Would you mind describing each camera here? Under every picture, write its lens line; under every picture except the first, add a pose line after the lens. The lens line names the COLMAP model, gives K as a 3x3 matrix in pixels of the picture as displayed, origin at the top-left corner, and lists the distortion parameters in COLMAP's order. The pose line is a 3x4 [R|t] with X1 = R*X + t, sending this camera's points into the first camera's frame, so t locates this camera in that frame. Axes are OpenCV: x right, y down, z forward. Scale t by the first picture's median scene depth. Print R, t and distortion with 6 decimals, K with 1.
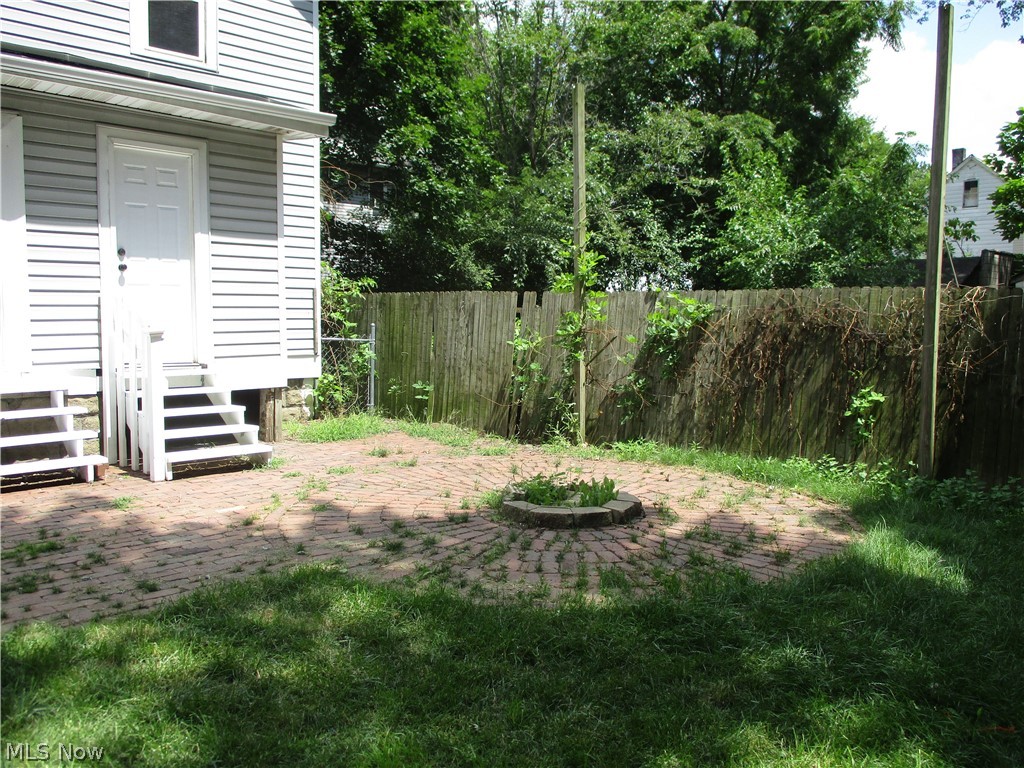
lens RADIAL K [[856.8, 0, 515.4], [0, 856.8, 384.6], [0, 0, 1]] dist [-0.028637, 0.006685]
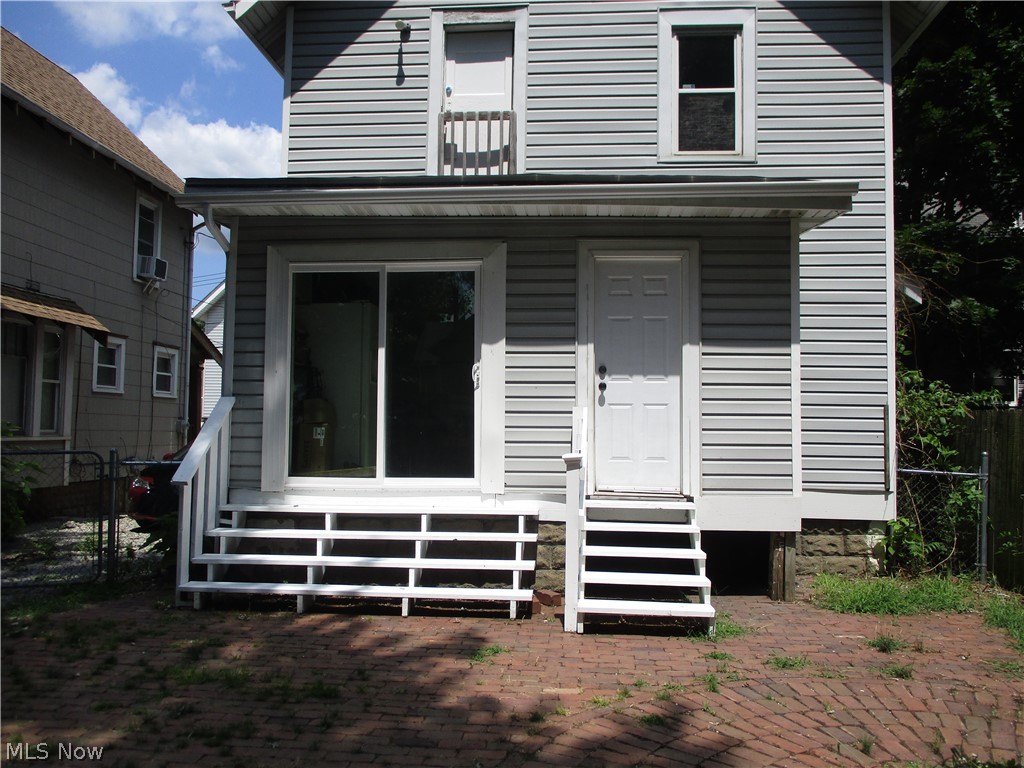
lens RADIAL K [[856.8, 0, 510.7], [0, 856.8, 378.2], [0, 0, 1]] dist [-0.028637, 0.006685]
pose [[0.642927, -0.037128, -0.765027, 0.167133], [-0.071976, 0.991476, -0.108606, -0.033830], [0.762538, 0.124889, 0.634774, 0.295541]]
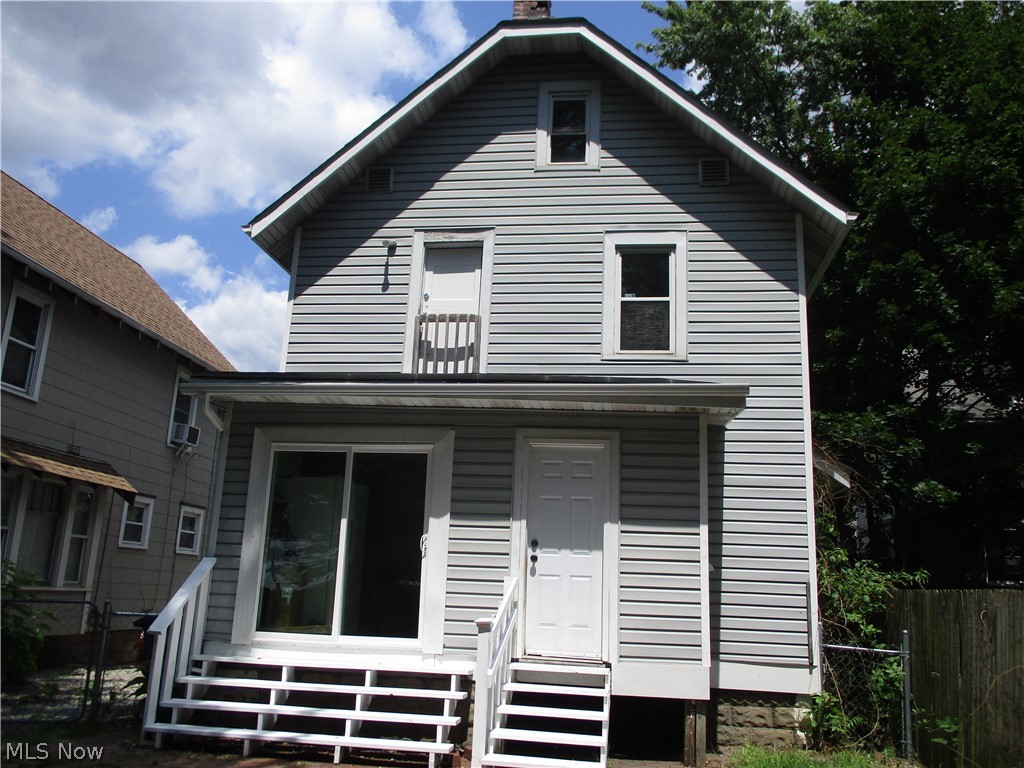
lens RADIAL K [[856.8, 0, 509.7], [0, 856.8, 374.9], [0, 0, 1]] dist [-0.028637, 0.006685]
pose [[0.595344, -0.173278, -0.784564, 0.340527], [-0.105499, 0.951156, -0.290126, -0.039302], [0.796514, 0.255495, 0.547984, 0.307530]]
